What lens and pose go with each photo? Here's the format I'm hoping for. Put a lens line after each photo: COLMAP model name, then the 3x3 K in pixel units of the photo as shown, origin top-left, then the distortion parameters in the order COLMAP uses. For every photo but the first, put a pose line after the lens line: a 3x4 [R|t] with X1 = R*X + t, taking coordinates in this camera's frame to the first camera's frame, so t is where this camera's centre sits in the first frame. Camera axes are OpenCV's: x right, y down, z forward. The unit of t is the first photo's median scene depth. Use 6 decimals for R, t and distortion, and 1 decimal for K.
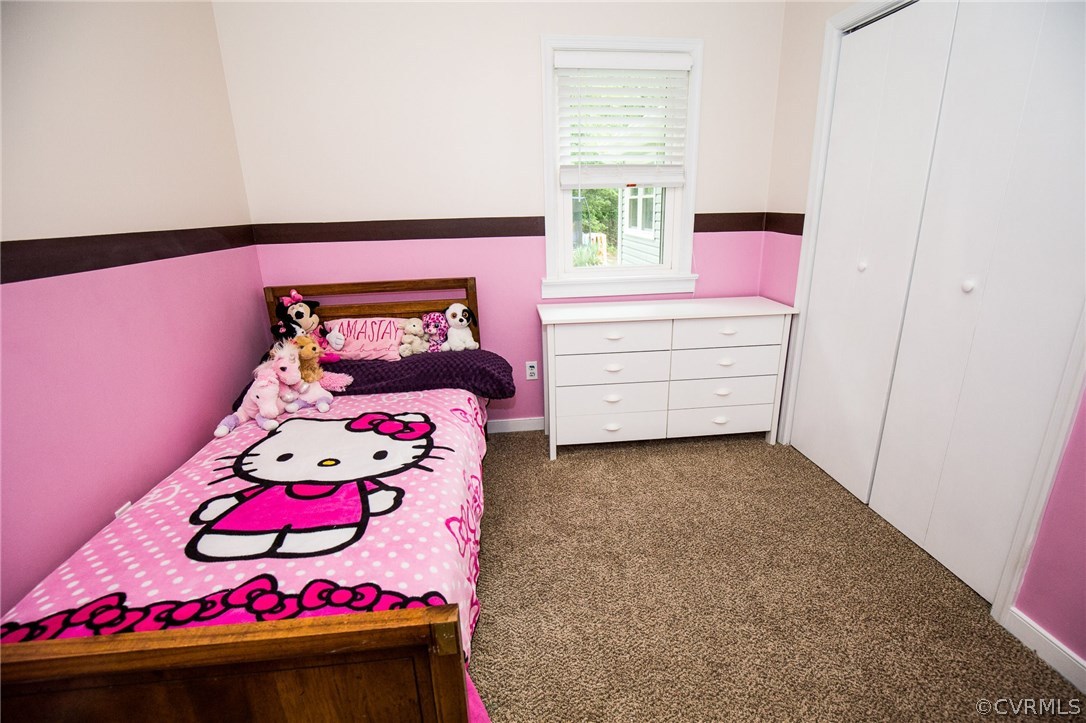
lens RADIAL K [[496.9, 0, 561.0], [0, 496.9, 359.8], [0, 0, 1]] dist [-0.017249, 0.000564]
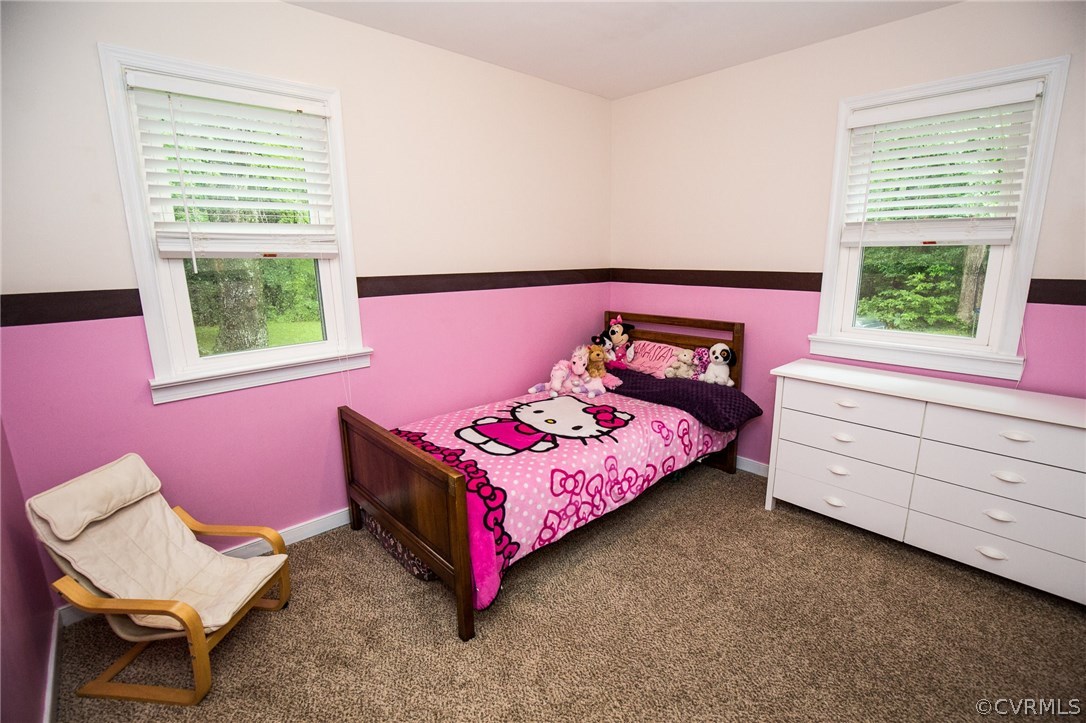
lens RADIAL K [[496.9, 0, 561.0], [0, 496.9, 359.8], [0, 0, 1]] dist [-0.017249, 0.000564]
pose [[0.601517, 0.182181, -0.777810, 0.539944], [-0.241986, 0.969458, 0.039930, -0.037704], [0.761328, 0.164201, 0.627230, 0.005955]]
